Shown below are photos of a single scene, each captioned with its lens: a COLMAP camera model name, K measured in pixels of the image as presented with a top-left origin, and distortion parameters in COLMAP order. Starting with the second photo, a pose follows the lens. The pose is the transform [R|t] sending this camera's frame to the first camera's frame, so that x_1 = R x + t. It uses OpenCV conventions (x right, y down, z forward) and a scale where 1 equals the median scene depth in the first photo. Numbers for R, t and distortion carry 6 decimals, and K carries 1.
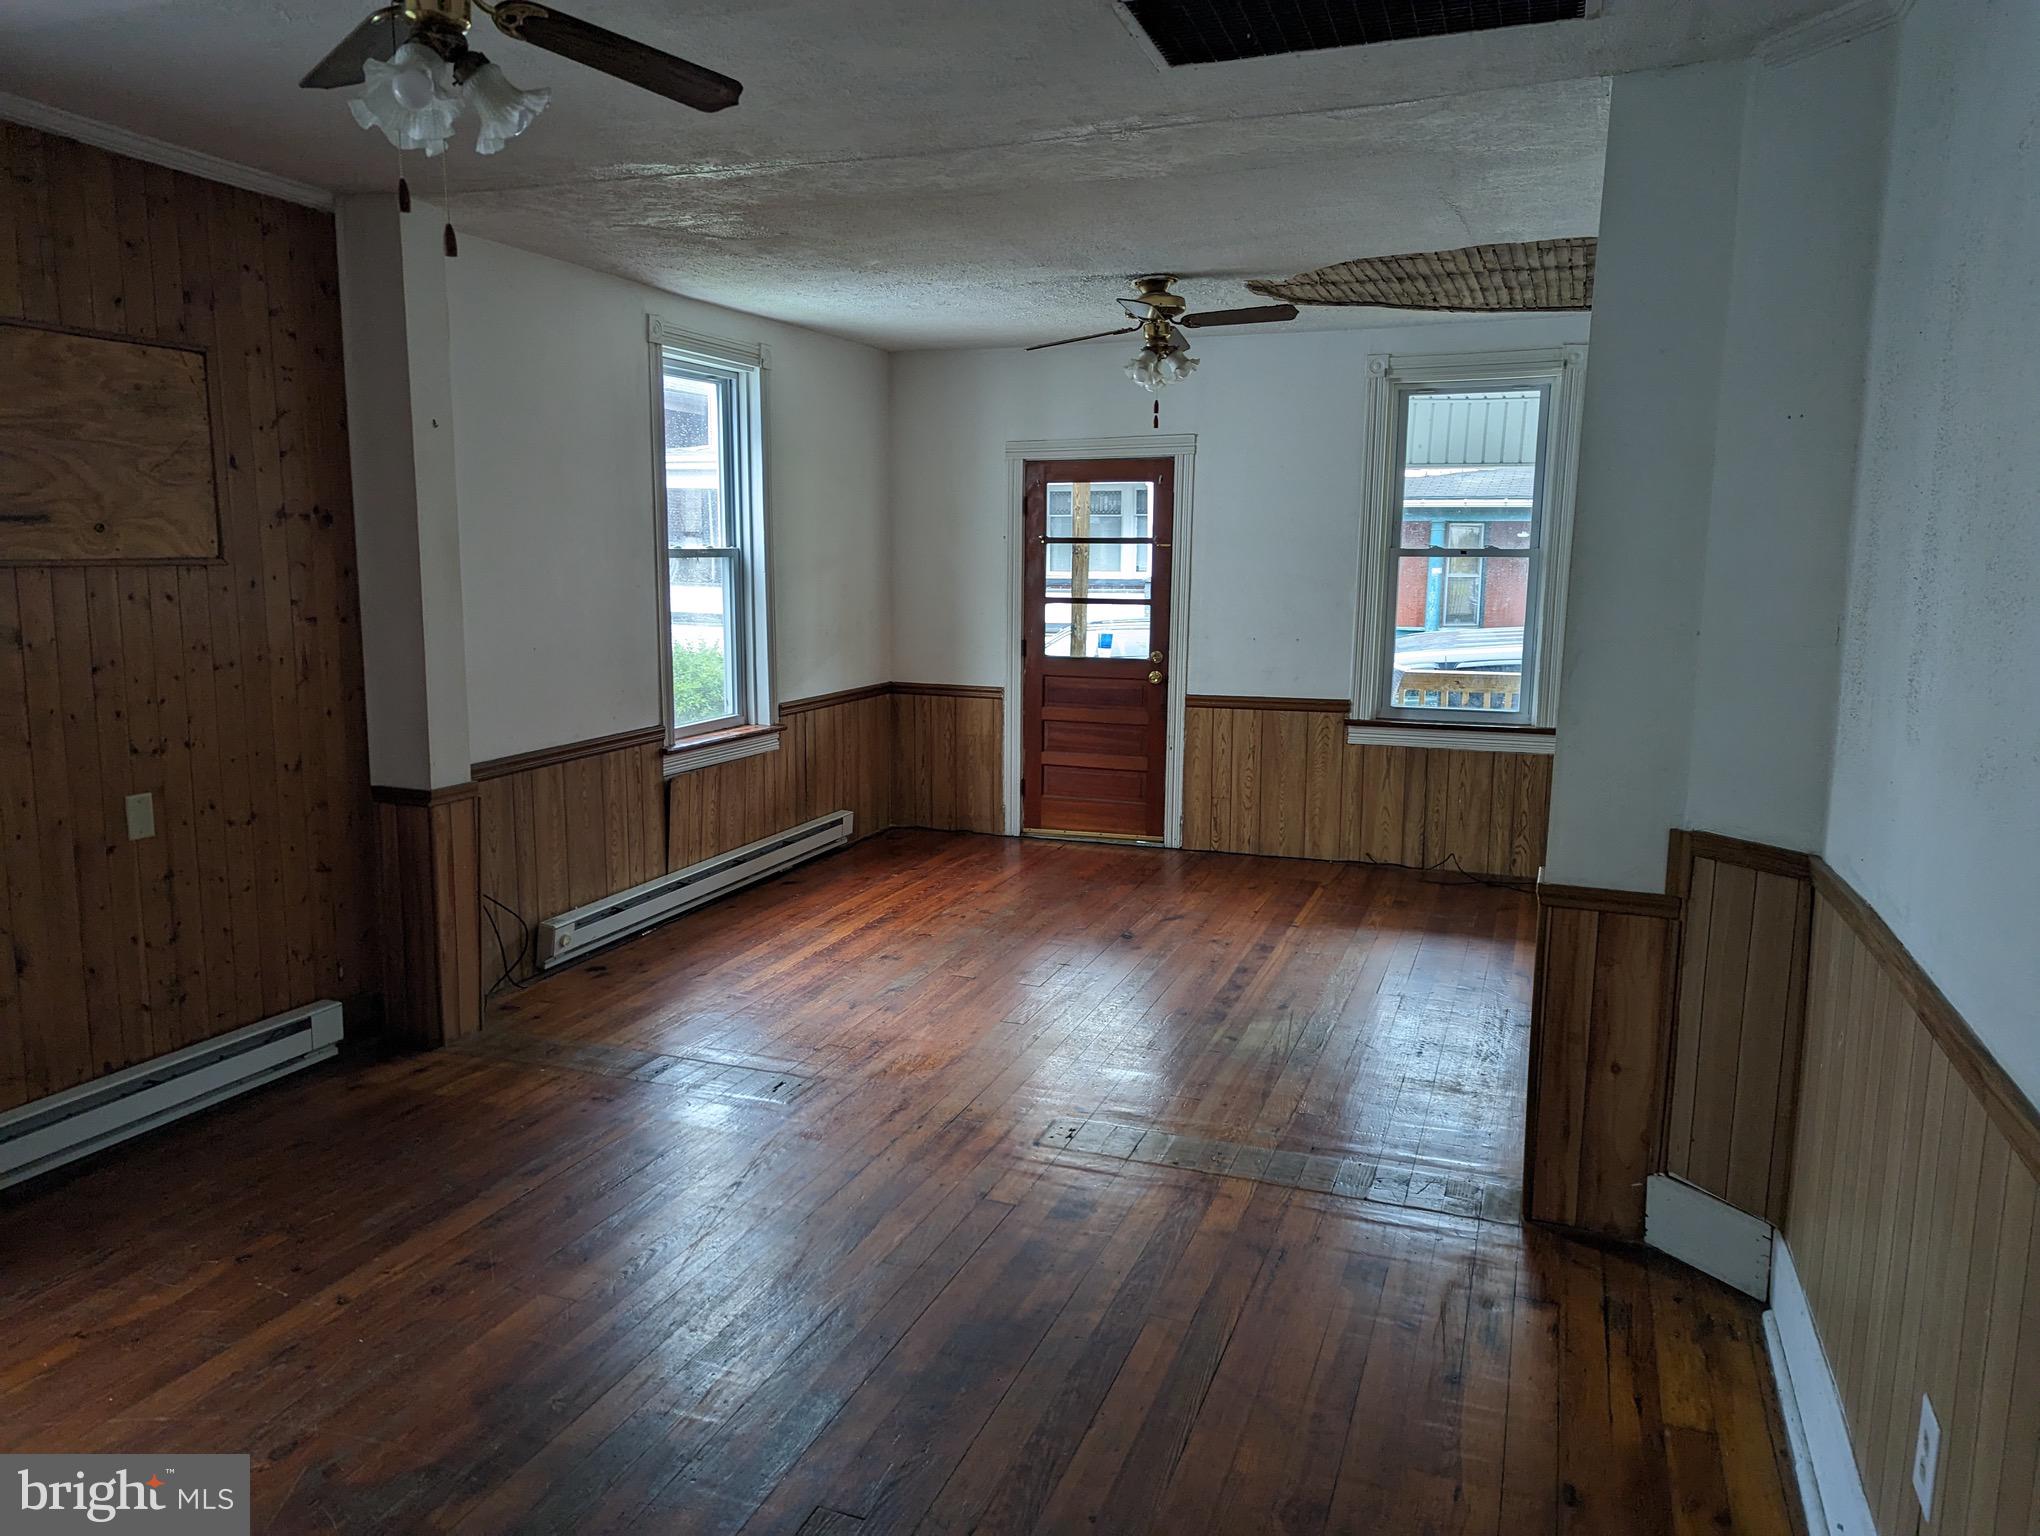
lens RADIAL K [[1439.3, 0, 1020.0], [0, 1439.3, 768.0], [0, 0, 1]] dist [0.087977, -0.089516]
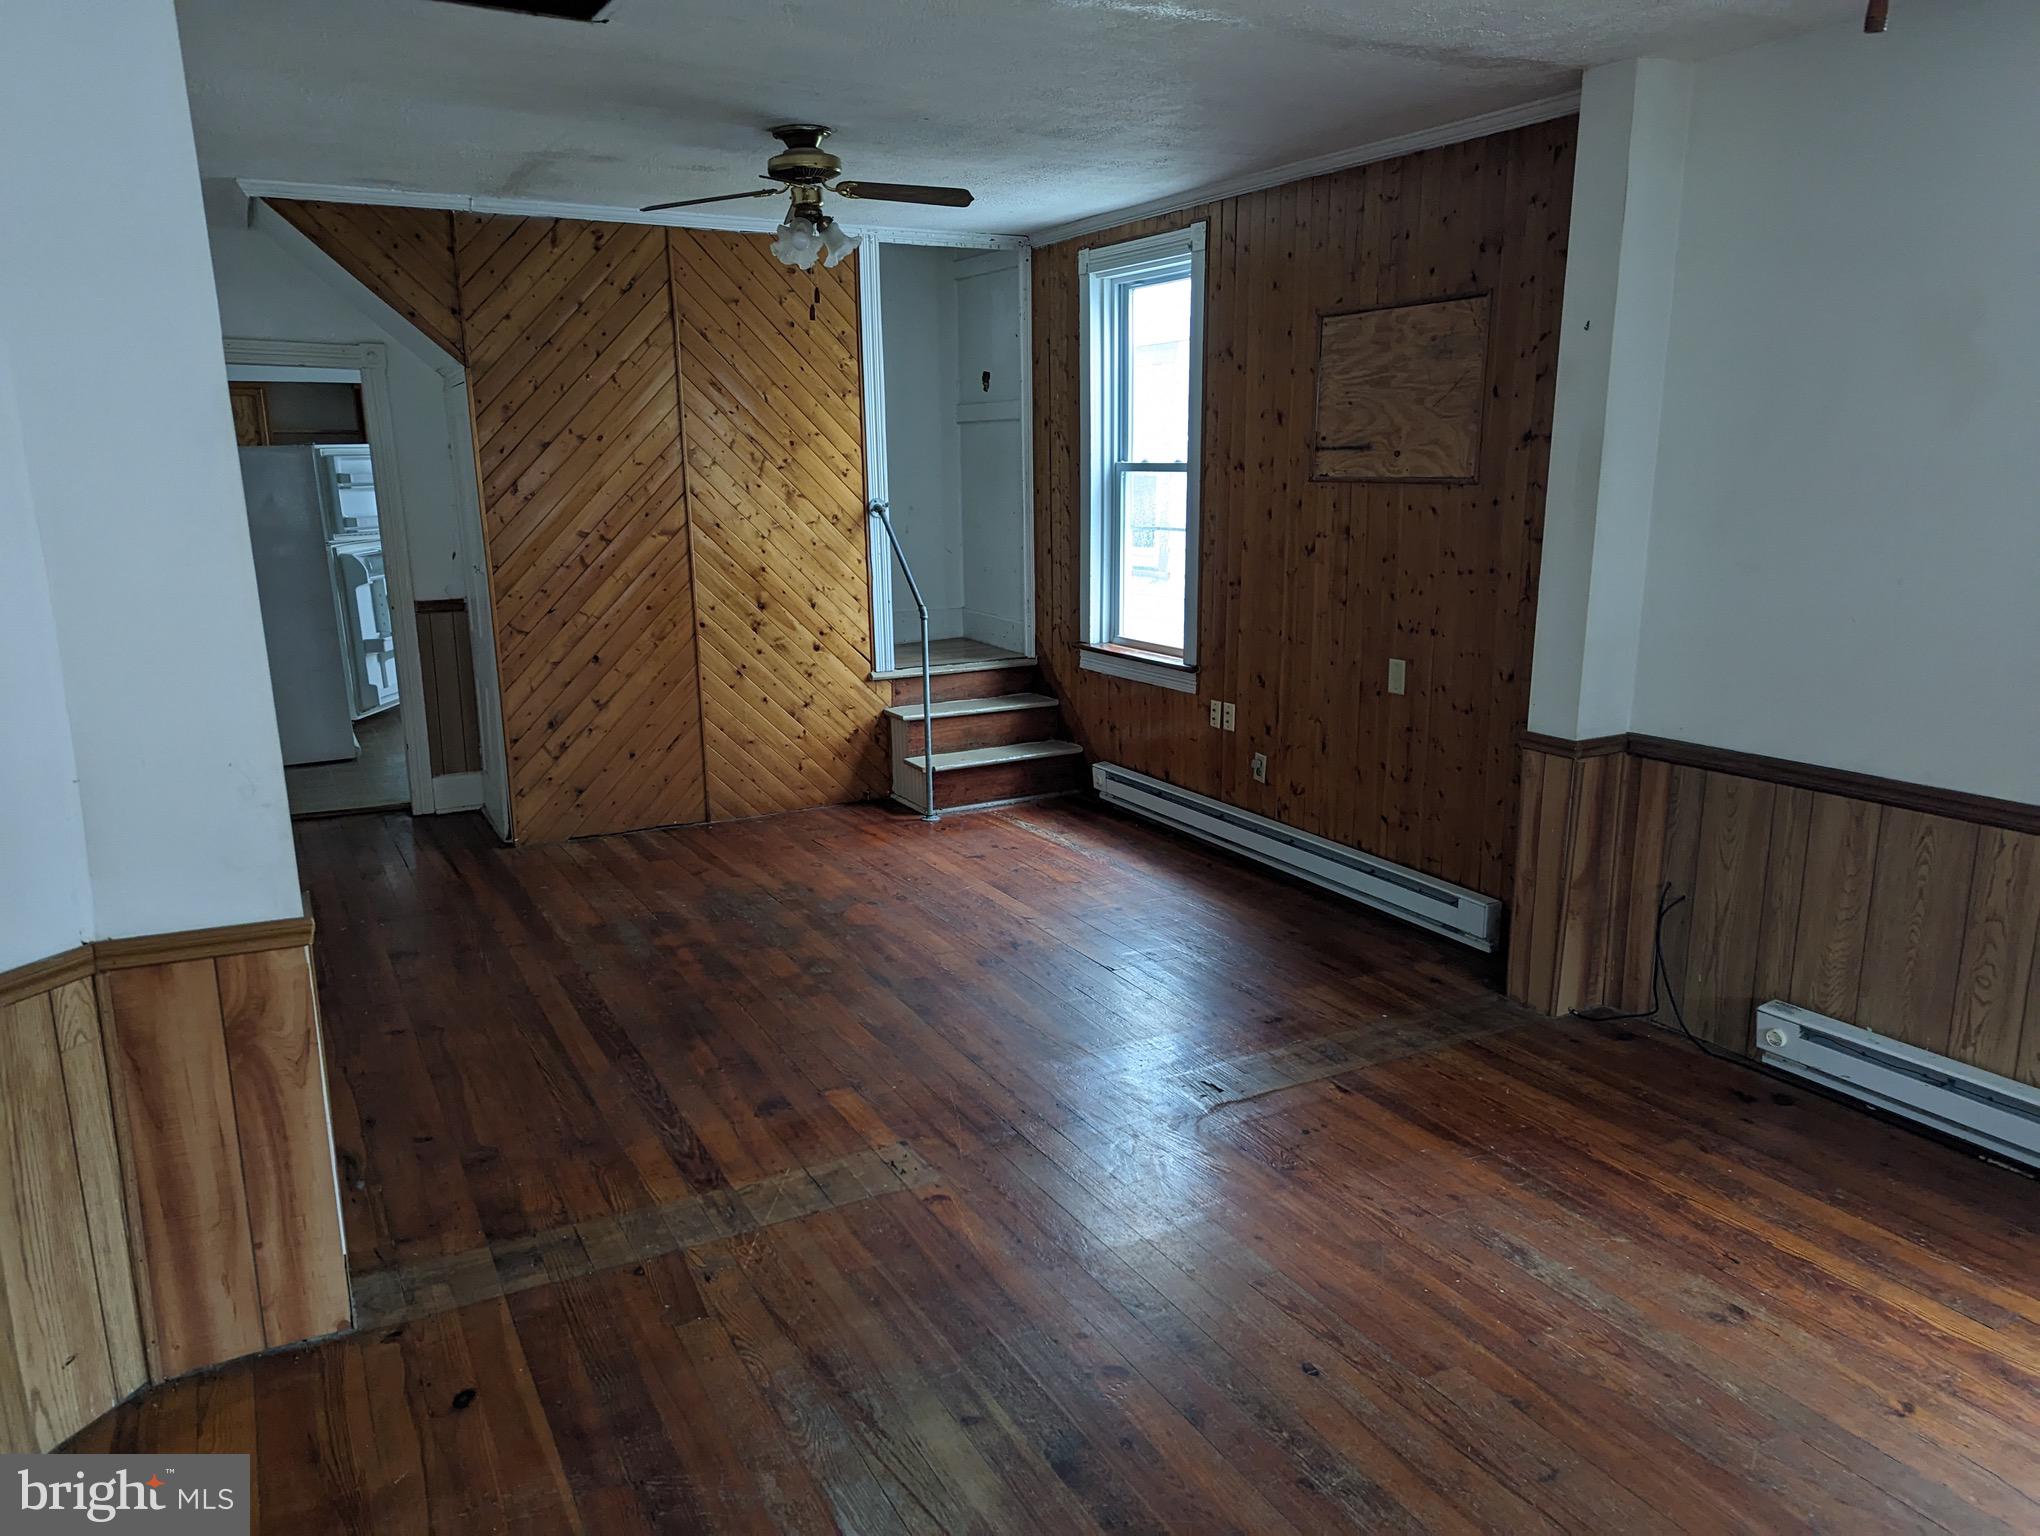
lens RADIAL K [[1439.3, 0, 1020.0], [0, 1439.3, 768.0], [0, 0, 1]] dist [0.087977, -0.089516]
pose [[-0.653322, 0.158757, -0.740248, 0.587192], [-0.115682, 0.945351, 0.304842, -0.243591], [0.748190, 0.284793, -0.599253, 1.537576]]
